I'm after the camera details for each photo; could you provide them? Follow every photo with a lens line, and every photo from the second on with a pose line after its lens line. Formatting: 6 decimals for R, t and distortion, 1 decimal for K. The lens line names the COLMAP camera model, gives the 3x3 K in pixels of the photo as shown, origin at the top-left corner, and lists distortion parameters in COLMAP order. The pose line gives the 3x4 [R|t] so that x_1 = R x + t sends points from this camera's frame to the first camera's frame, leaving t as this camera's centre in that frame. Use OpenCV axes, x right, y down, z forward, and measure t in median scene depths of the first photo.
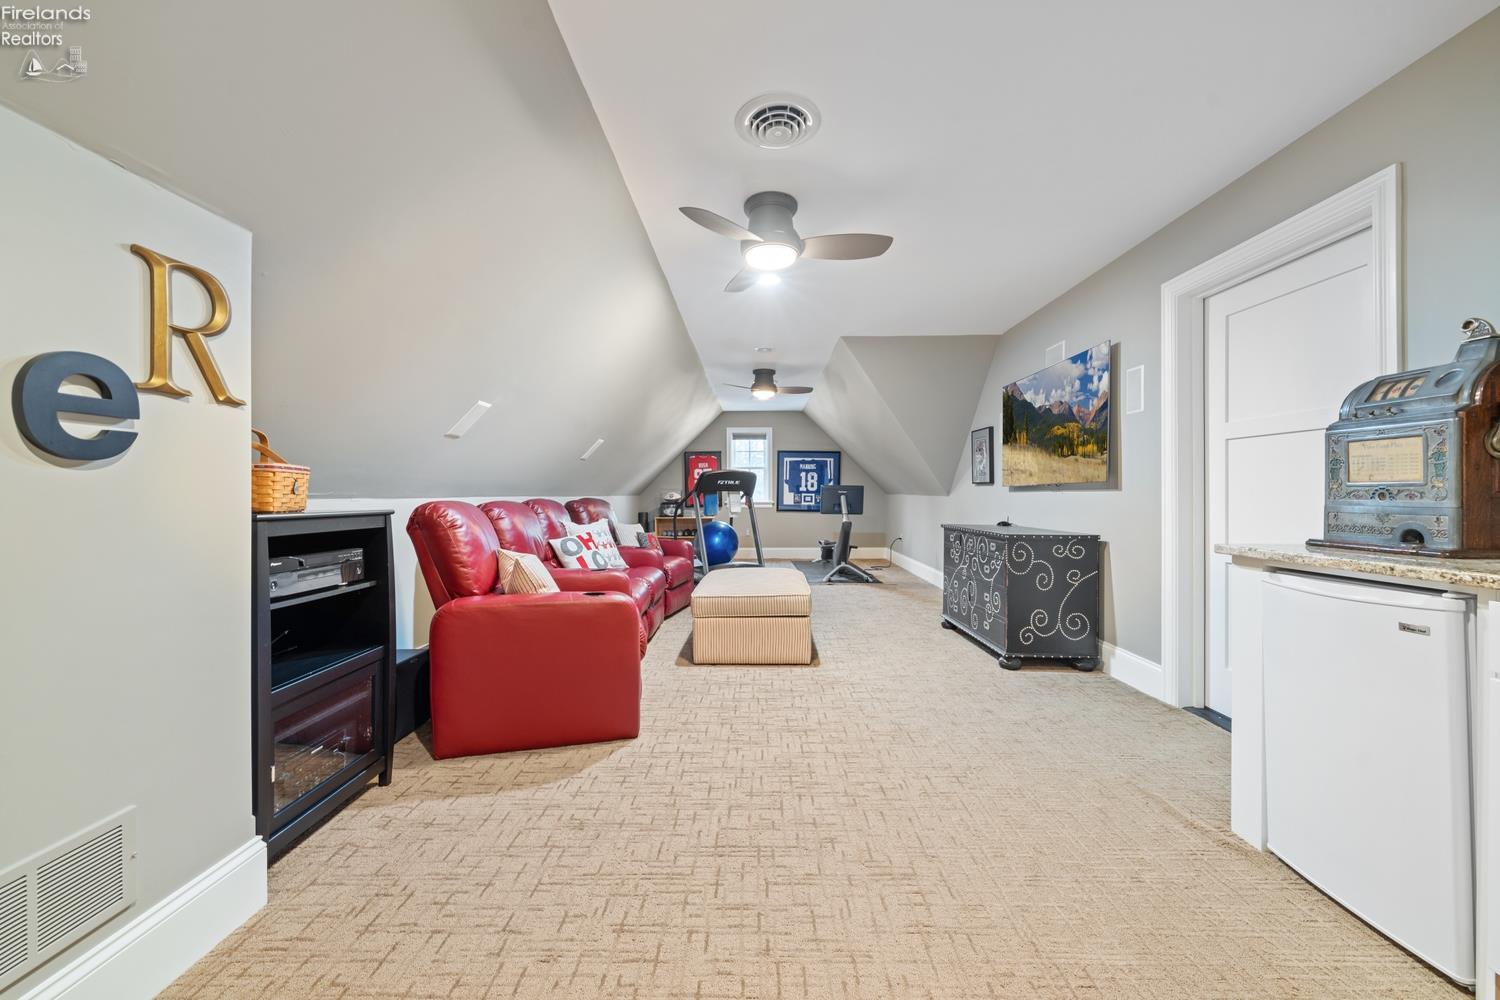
lens RADIAL K [[582.1, 0, 747.7], [0, 582.1, 496.2], [0, 0, 1]] dist [0.003584, 0.000183]
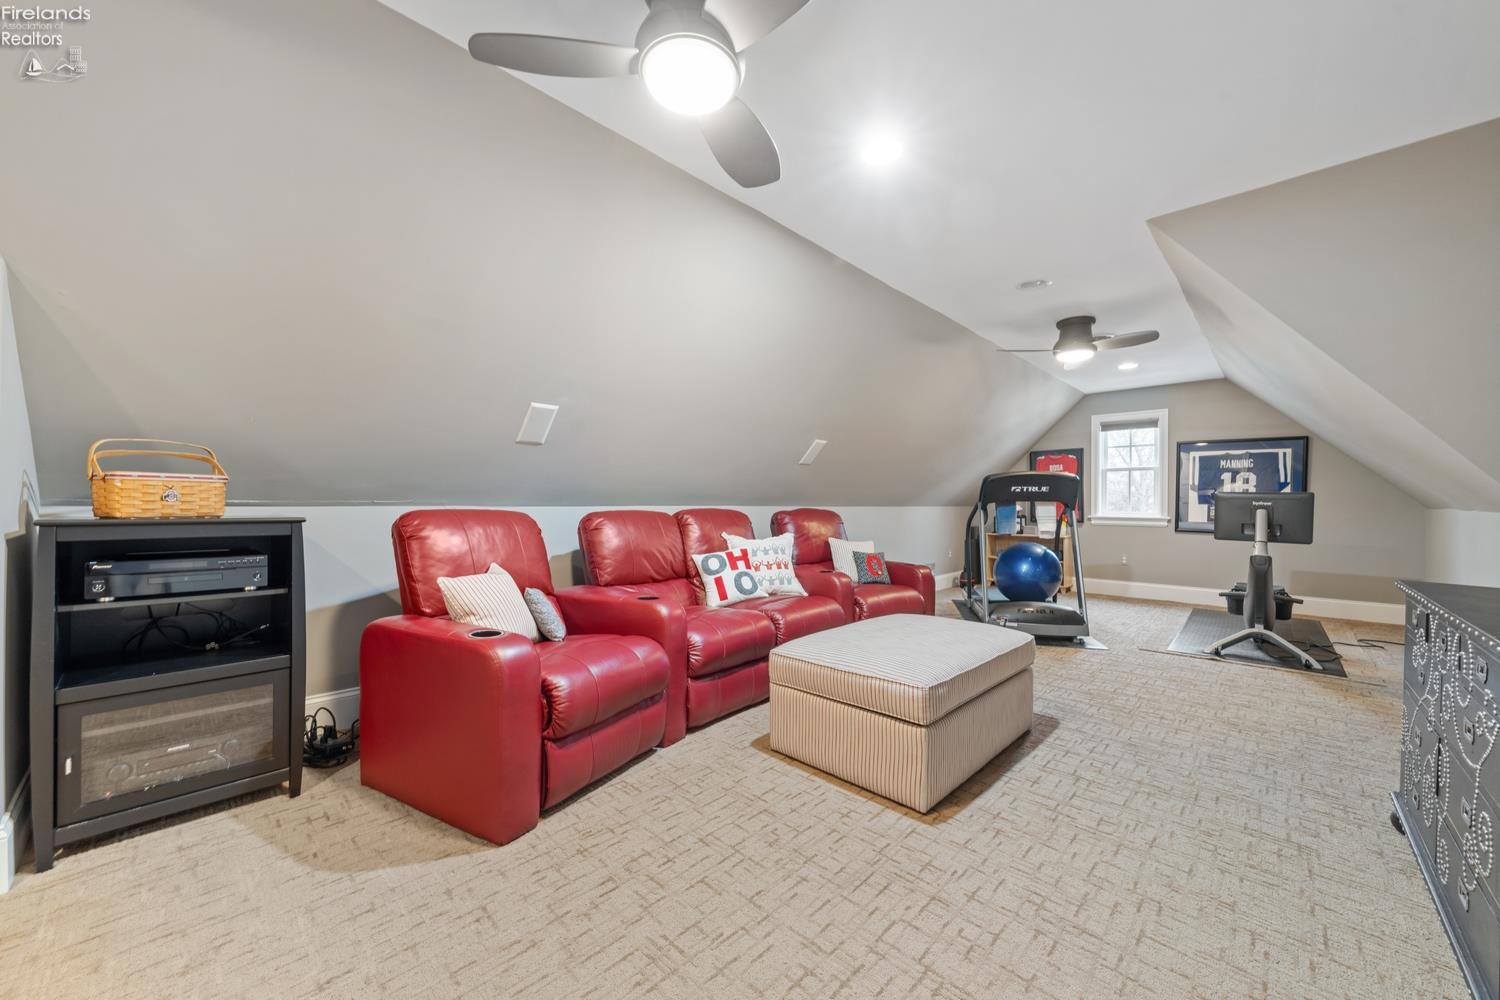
lens RADIAL K [[554.3, 0, 747.4], [0, 554.3, 505.5], [0, 0, 1]] dist [-0.003572, -0.000214]
pose [[0.726968, 0.008041, -0.686624, 0.169823], [-0.009013, 0.999957, 0.002169, -0.001815], [0.686612, 0.004612, 0.727009, 0.248779]]
